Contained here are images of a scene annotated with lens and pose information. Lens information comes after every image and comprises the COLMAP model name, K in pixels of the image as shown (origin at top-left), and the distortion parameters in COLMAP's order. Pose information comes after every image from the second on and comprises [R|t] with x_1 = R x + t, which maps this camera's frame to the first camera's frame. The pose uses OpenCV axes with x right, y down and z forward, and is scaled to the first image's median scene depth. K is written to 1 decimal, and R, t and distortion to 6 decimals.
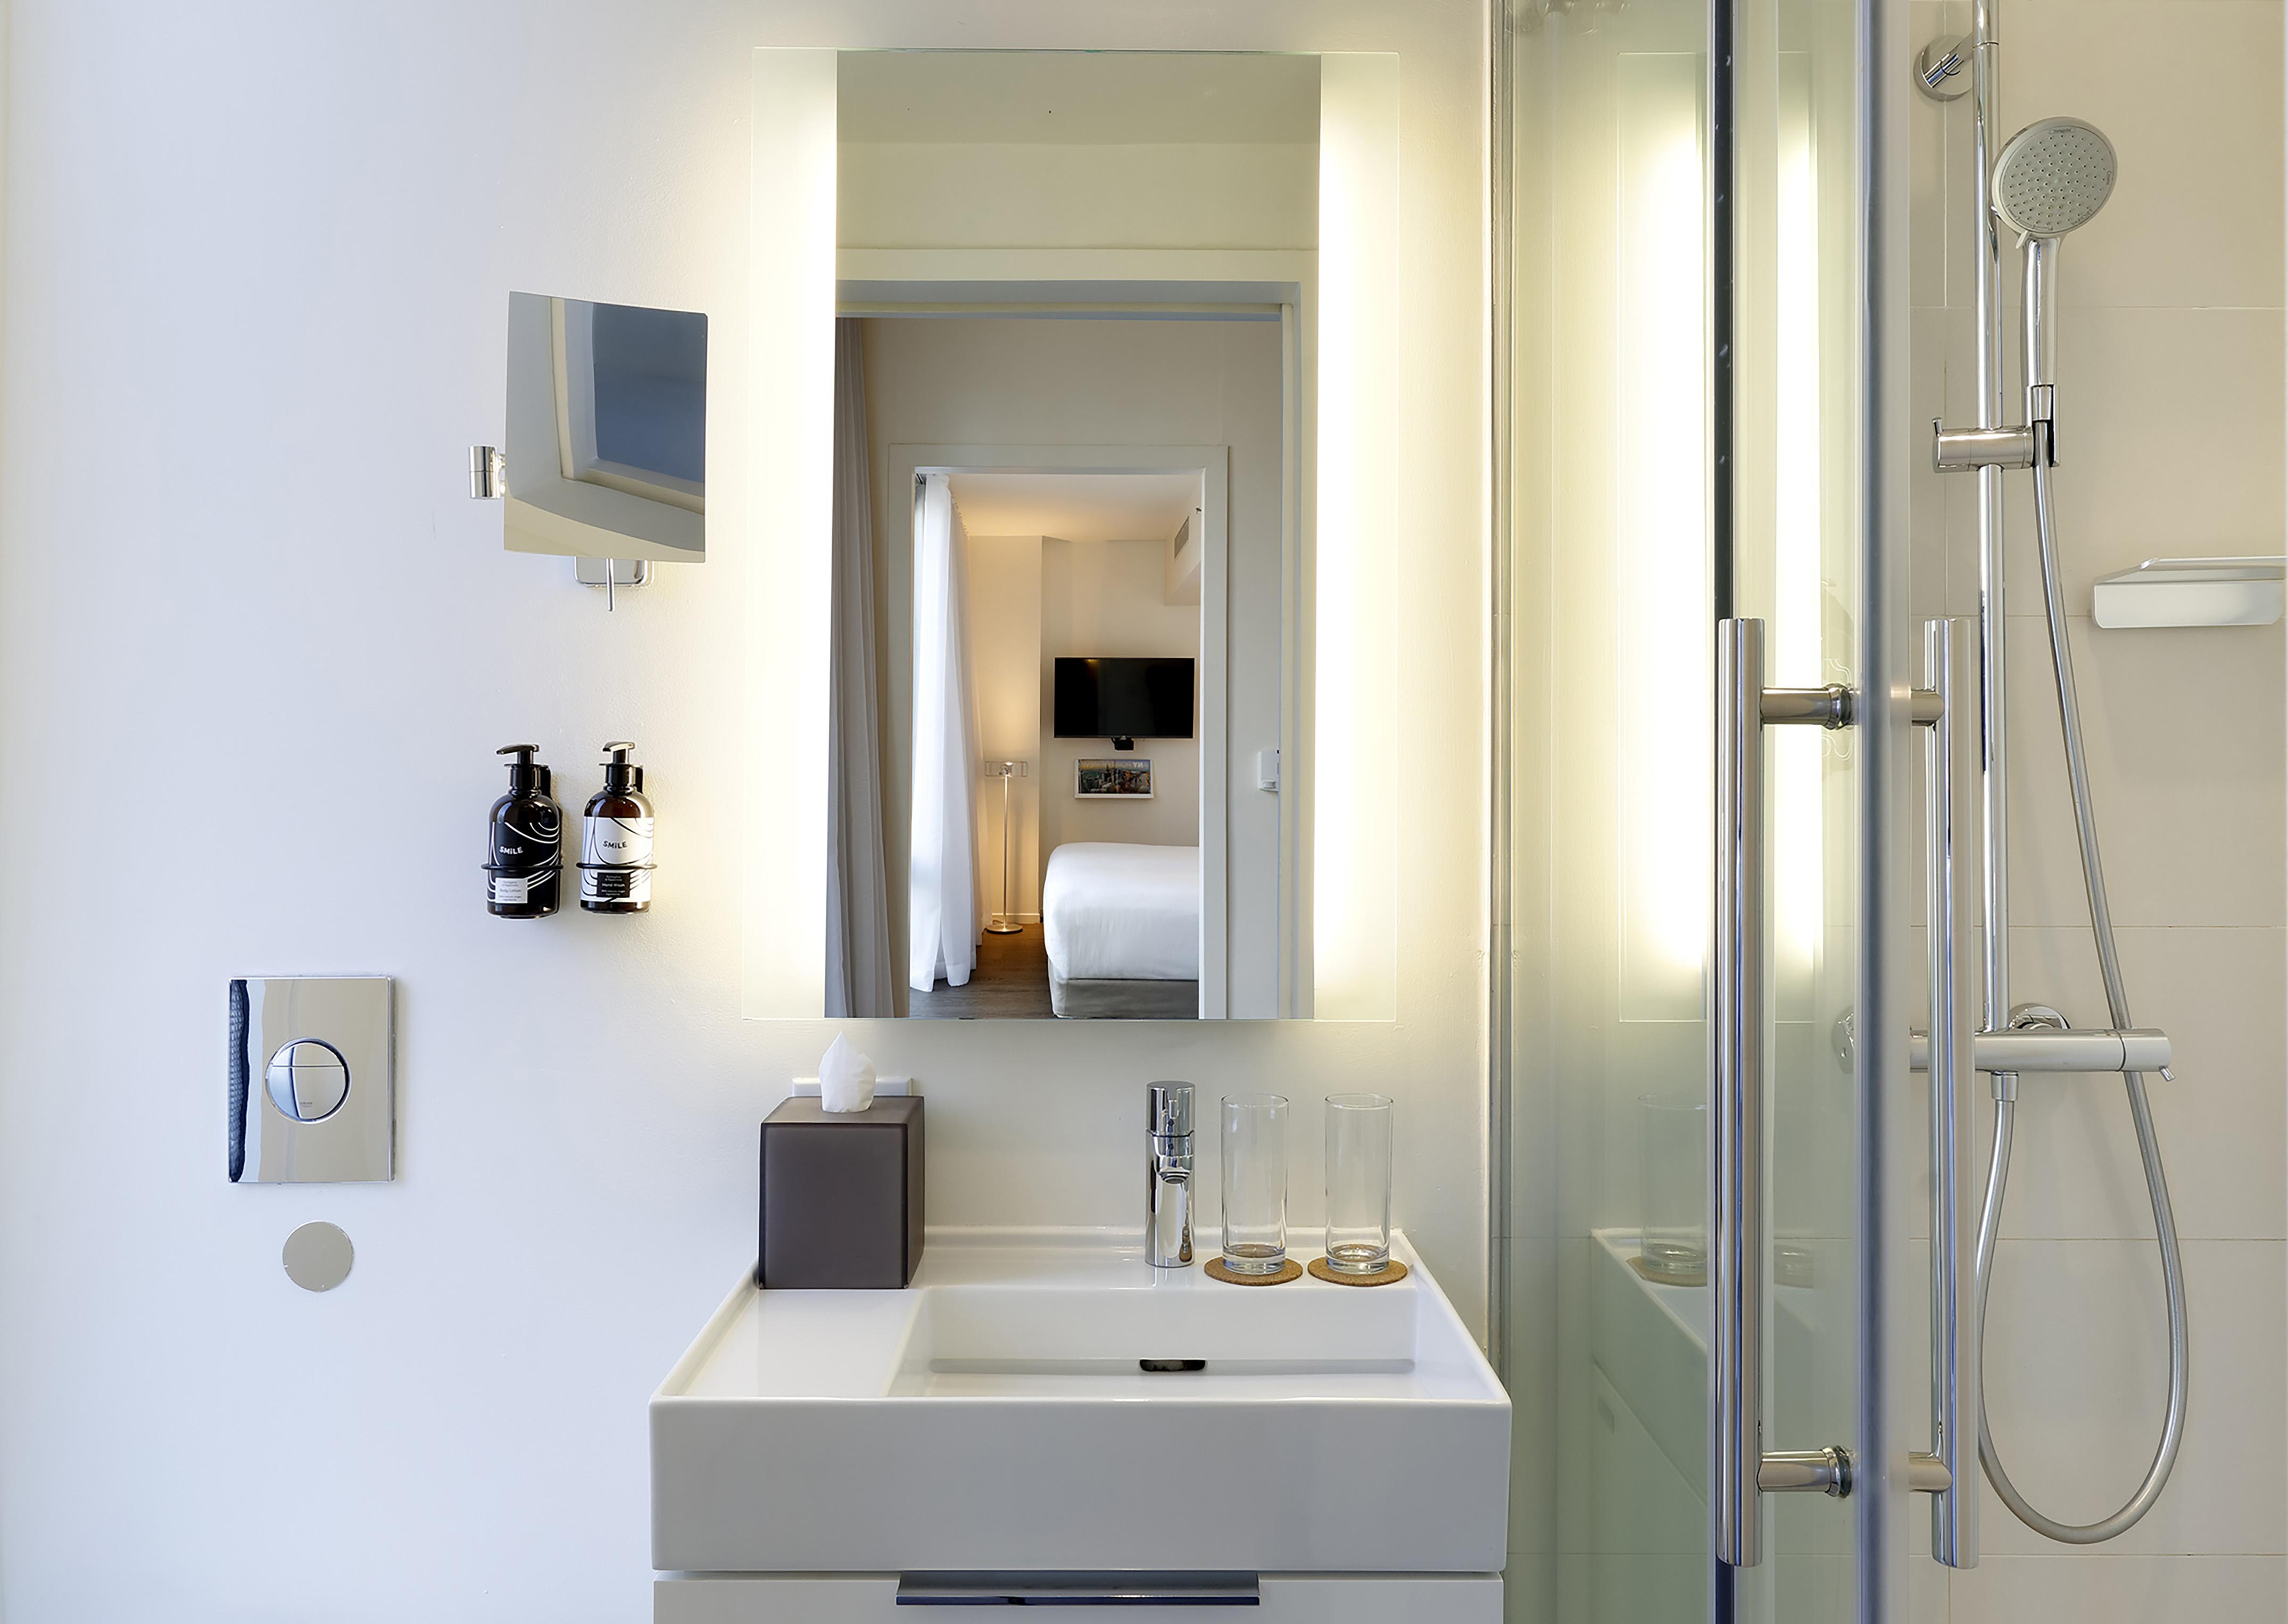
lens RADIAL K [[1764.1, 0, 1133.6], [0, 1764.1, 810.8], [0, 0, 1]] dist [0.004824, 0.000020]
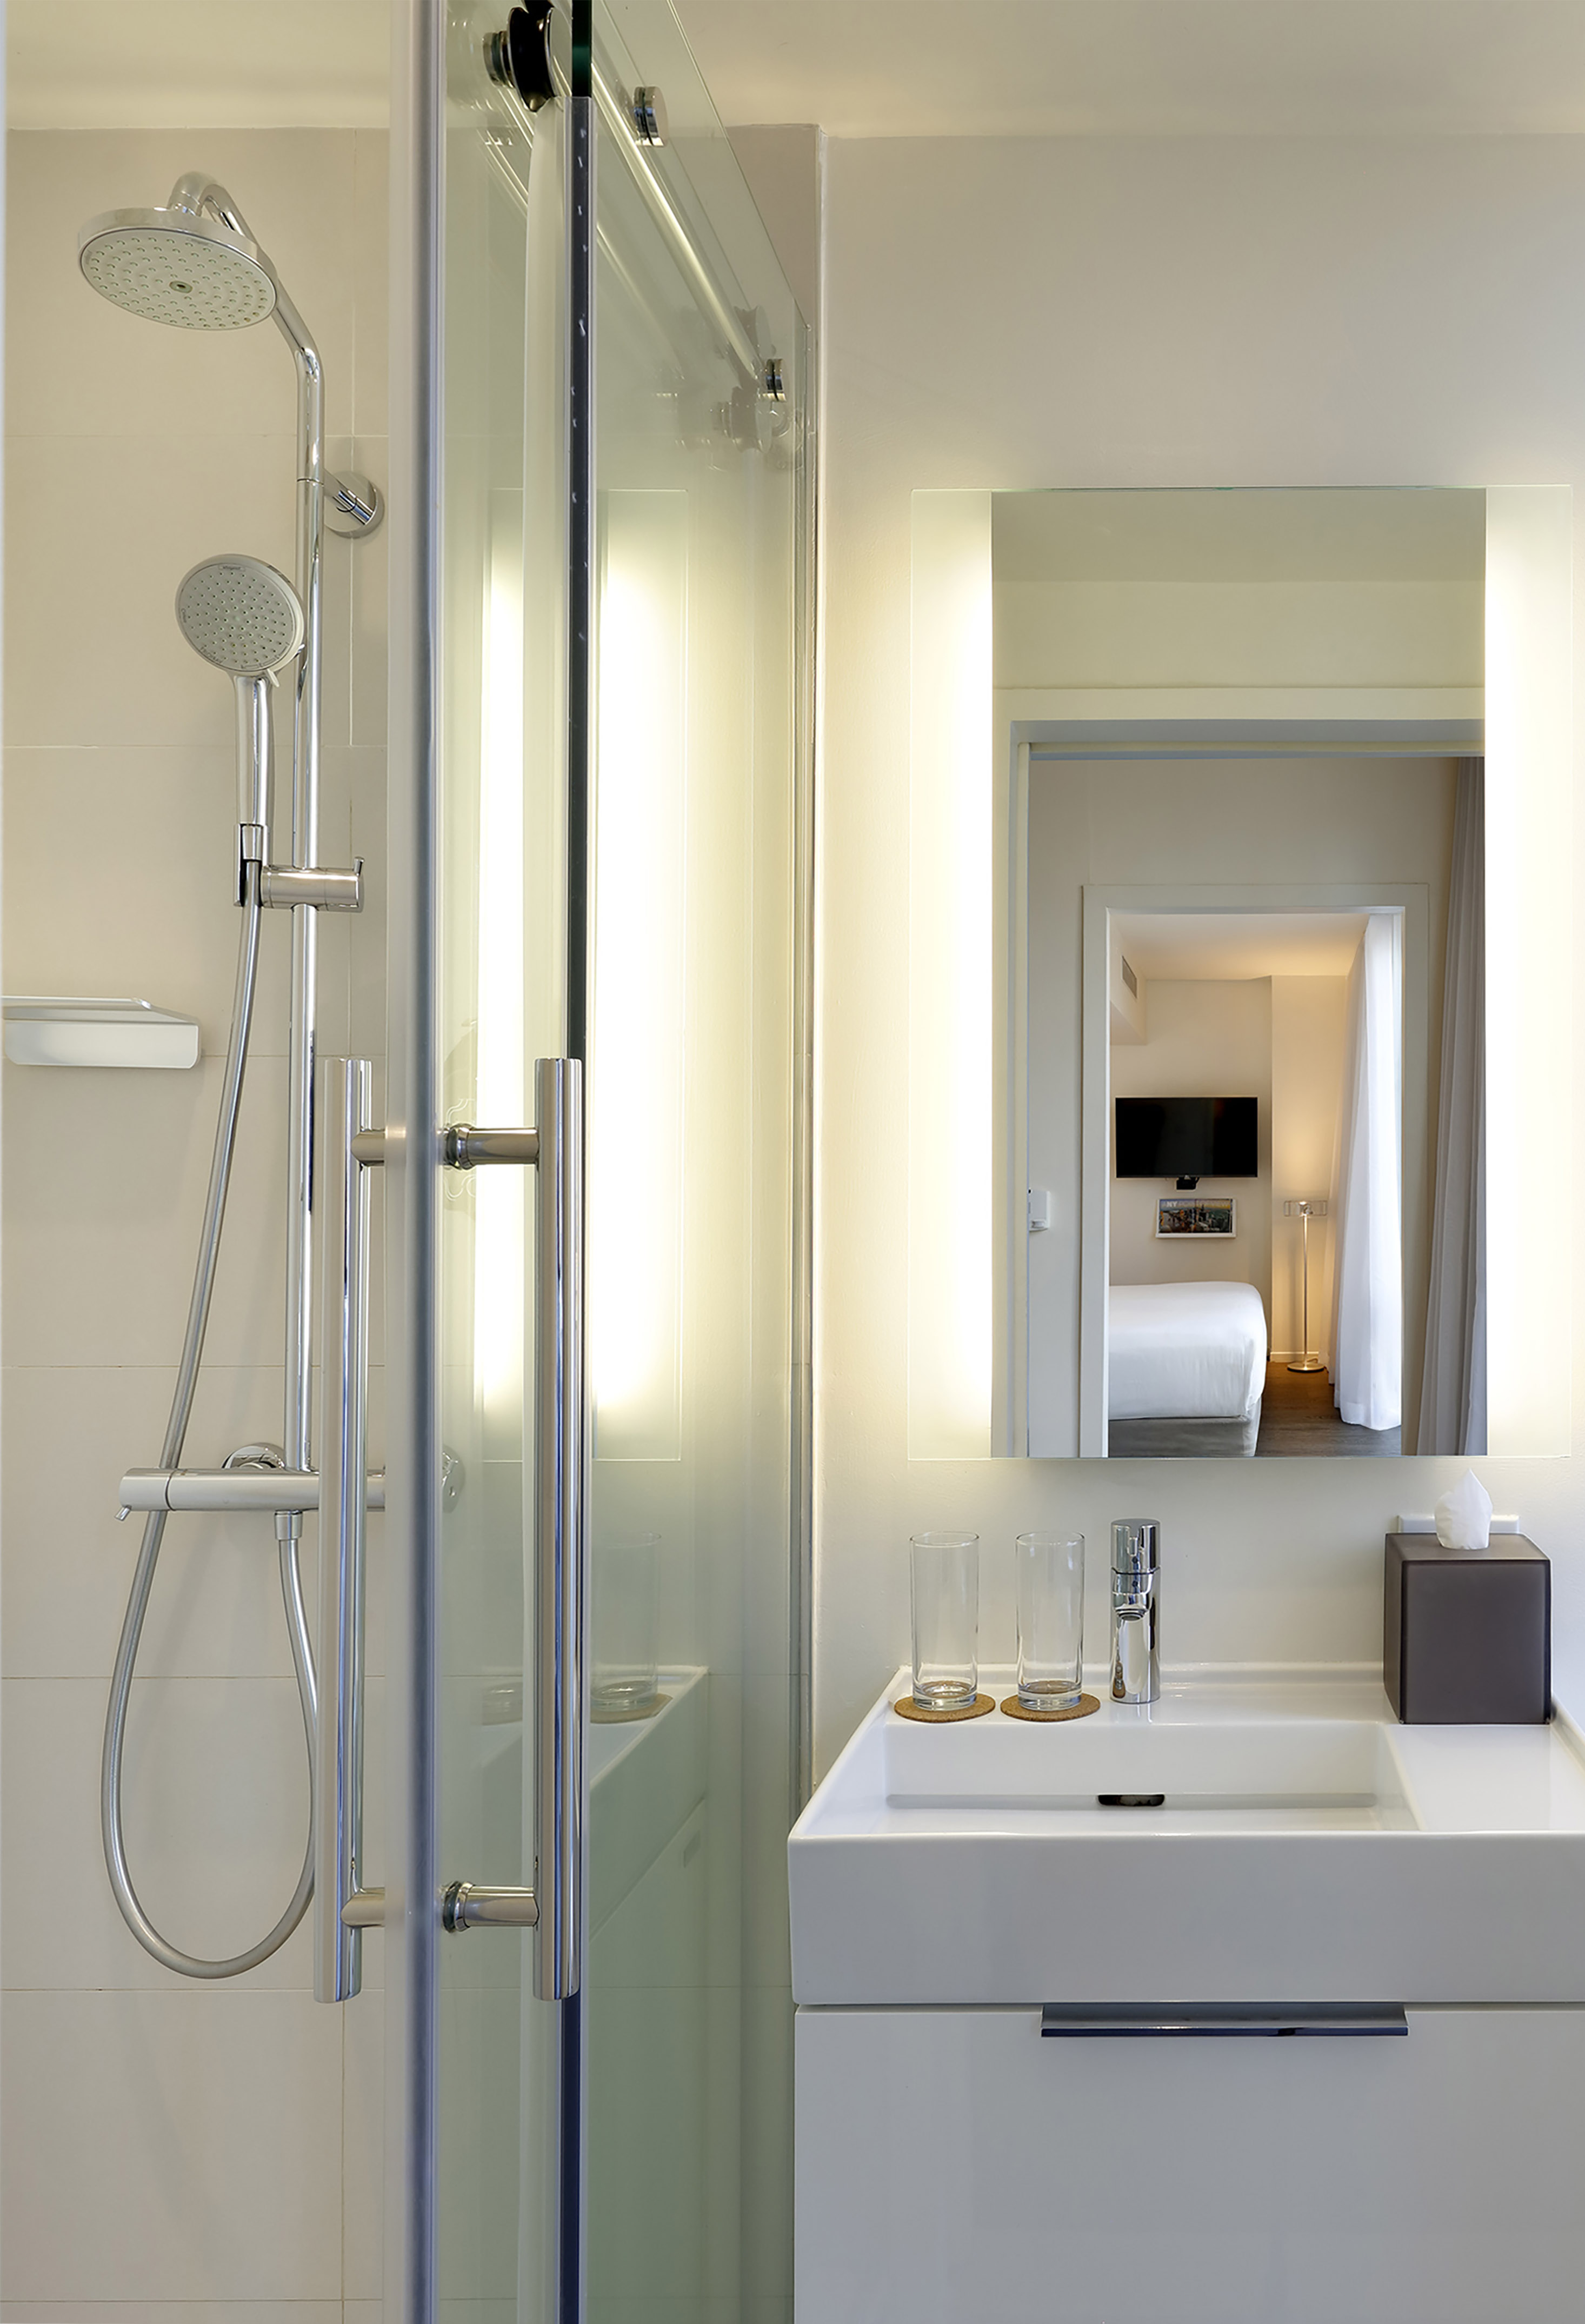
lens RADIAL K [[1757.8, 0, 636.1], [0, 1757.8, 1274.9], [0, 0, 1]] dist [0.002341, 0.008319]
pose [[0.999876, -0.009880, -0.012238, -0.378384], [0.010039, 0.999865, 0.012970, -0.002304], [0.012108, -0.013091, 0.999841, -0.005376]]
